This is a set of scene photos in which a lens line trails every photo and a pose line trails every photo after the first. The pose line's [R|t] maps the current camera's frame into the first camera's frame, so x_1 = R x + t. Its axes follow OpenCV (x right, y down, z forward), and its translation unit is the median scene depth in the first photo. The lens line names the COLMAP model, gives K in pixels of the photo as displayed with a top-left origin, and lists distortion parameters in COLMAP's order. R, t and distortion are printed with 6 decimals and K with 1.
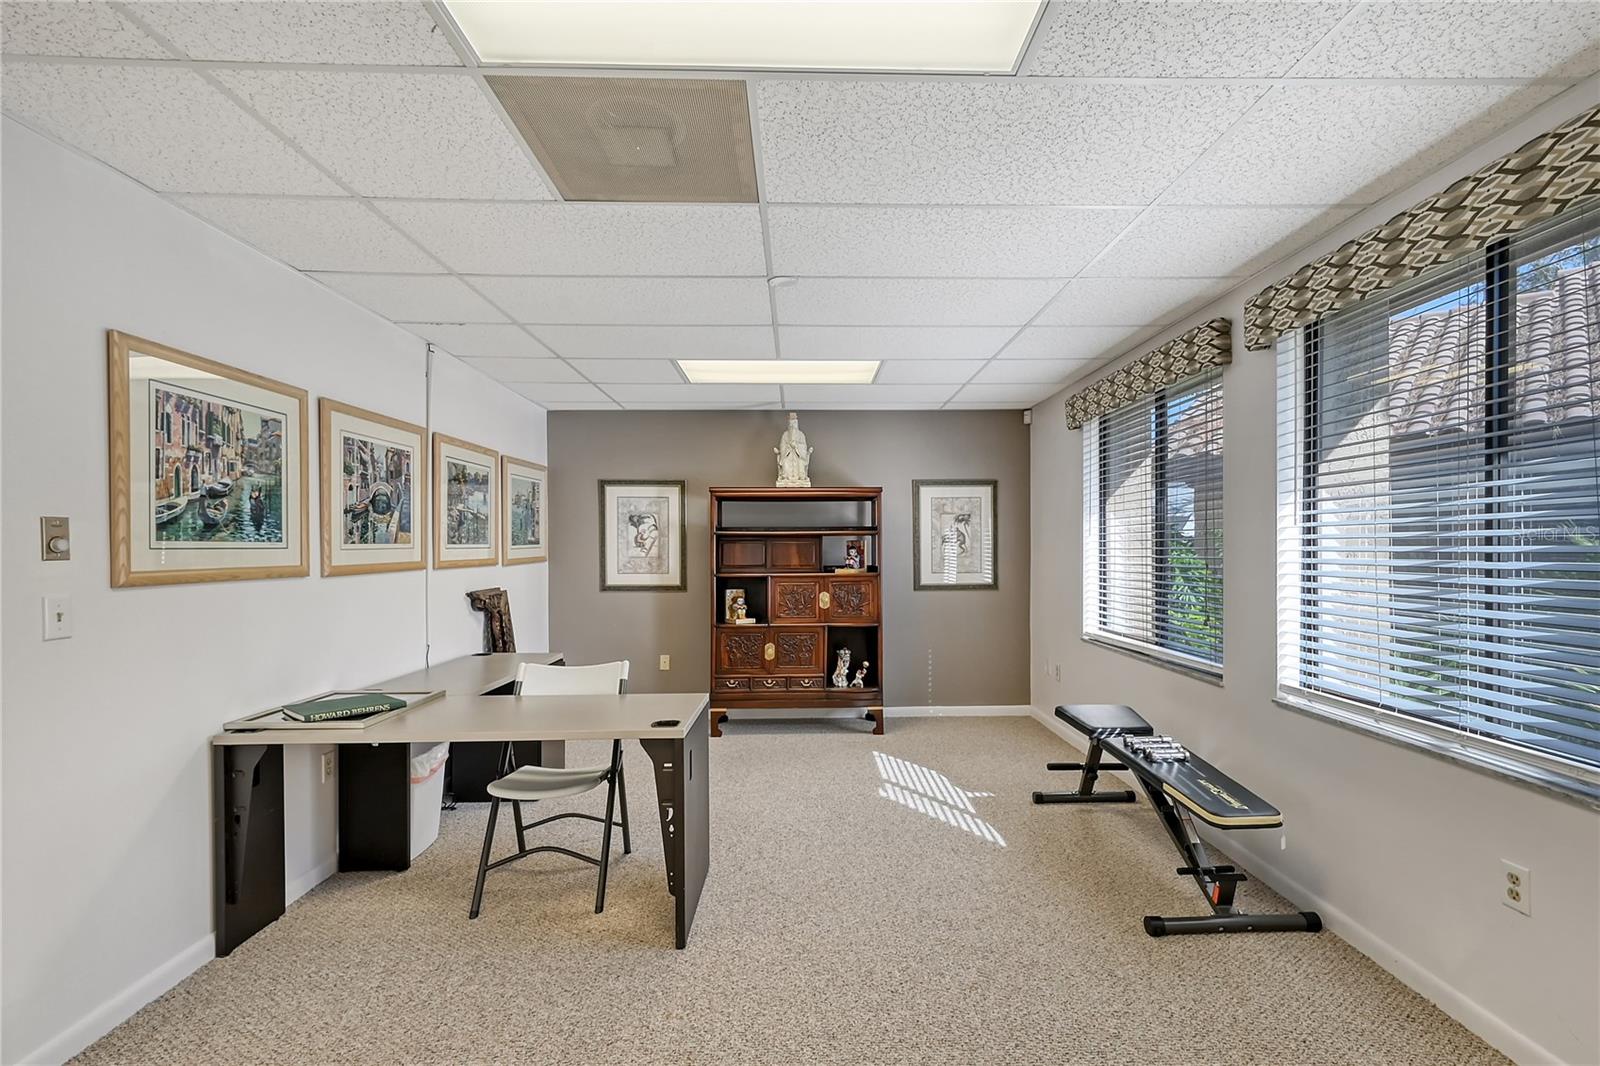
lens RADIAL K [[711.9, 0, 816.2], [0, 711.9, 558.8], [0, 0, 1]] dist [0.000596, -0.000423]
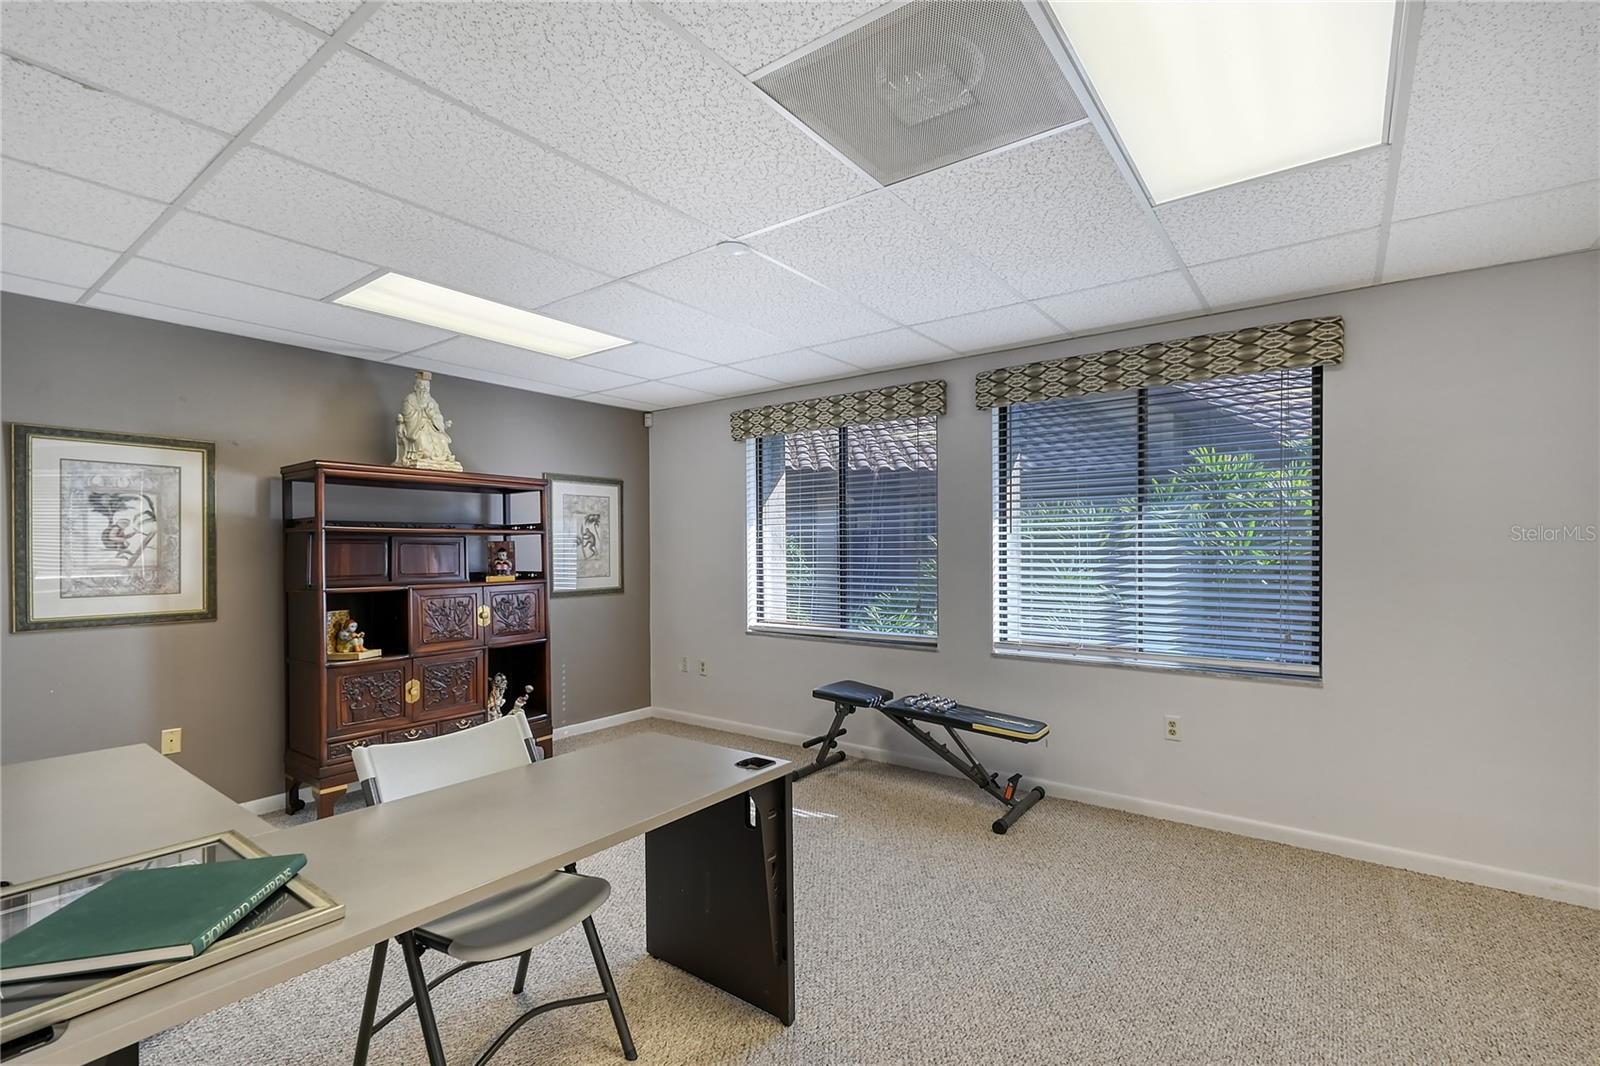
lens RADIAL K [[704.7, 0, 837.9], [0, 704.7, 563.5], [0, 0, 1]] dist [0.001447, 0.000019]
pose [[0.606406, -0.016376, 0.794986, -0.375836], [0.015118, 0.999845, 0.009064, -0.001656], [-0.795011, 0.006523, 0.606560, 0.207513]]
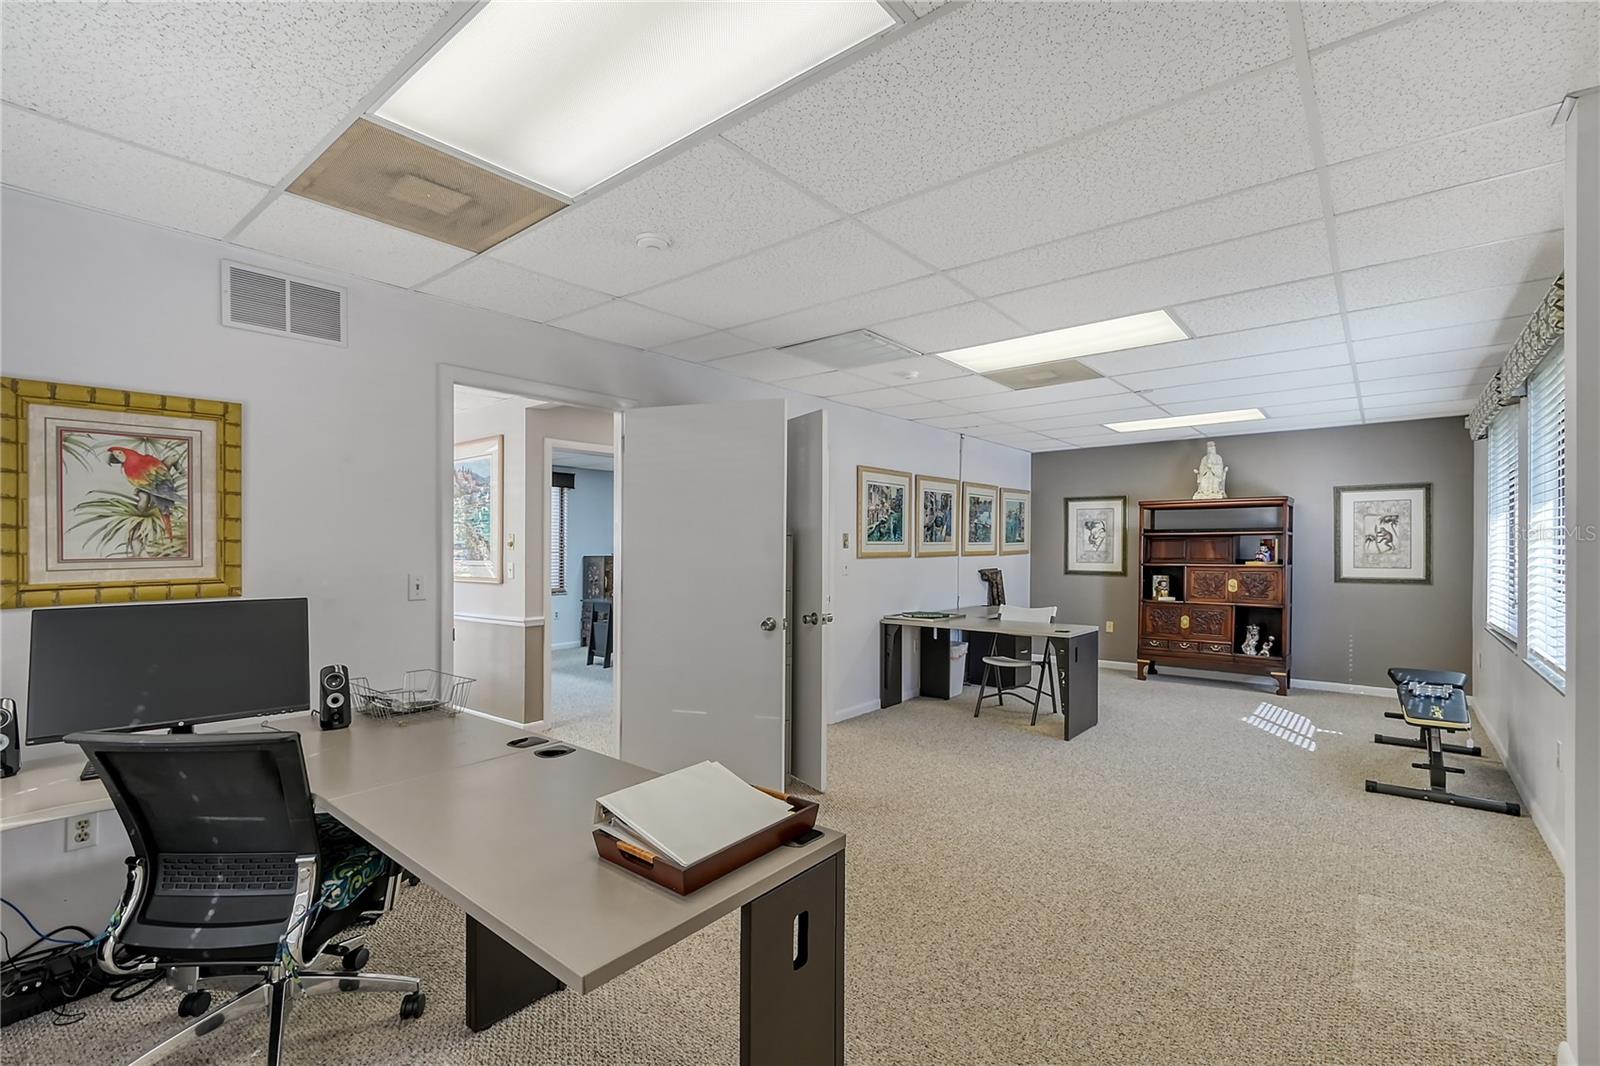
lens RADIAL K [[711.9, 0, 816.2], [0, 711.9, 558.8], [0, 0, 1]] dist [0.000596, -0.000423]
pose [[0.767869, 0.016806, -0.640386, 0.259811], [-0.013187, 0.999859, 0.010427, 0.006028], [0.640471, 0.000438, 0.767982, -0.482791]]
